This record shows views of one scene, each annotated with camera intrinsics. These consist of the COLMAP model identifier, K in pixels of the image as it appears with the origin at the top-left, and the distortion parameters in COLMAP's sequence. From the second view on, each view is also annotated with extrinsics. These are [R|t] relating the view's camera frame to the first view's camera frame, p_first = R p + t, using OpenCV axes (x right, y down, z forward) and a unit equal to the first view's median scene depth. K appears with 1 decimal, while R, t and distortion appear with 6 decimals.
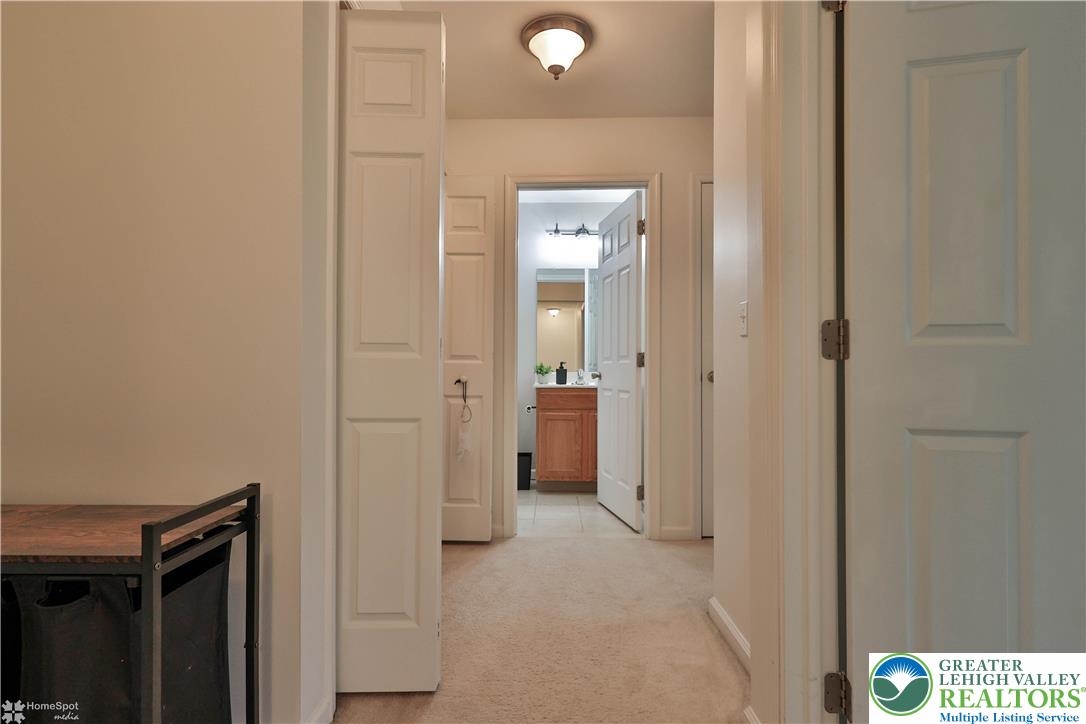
lens RADIAL K [[535.4, 0, 543.4], [0, 535.4, 364.7], [0, 0, 1]] dist [0.001438, 0.000479]
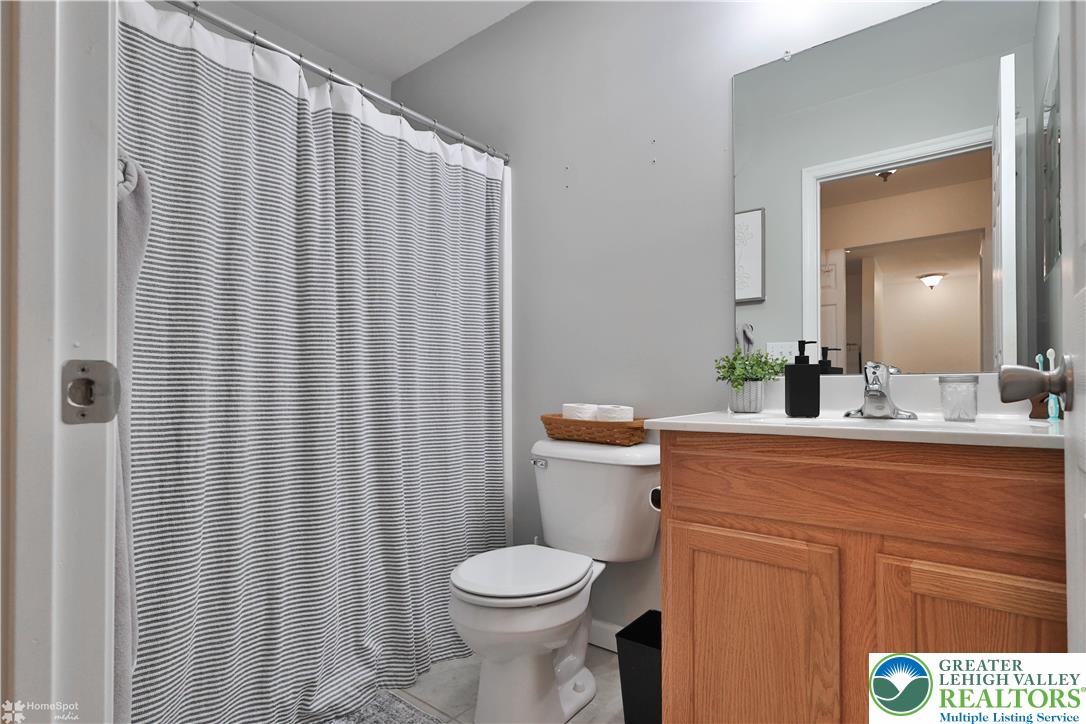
lens RADIAL K [[535.4, 0, 543.4], [0, 535.4, 364.7], [0, 0, 1]] dist [0.001438, 0.000479]
pose [[0.794582, -0.010686, -0.607063, 0.102613], [0.004566, 0.999922, -0.011624, 0.010165], [0.607140, 0.006464, 0.794569, 0.669632]]
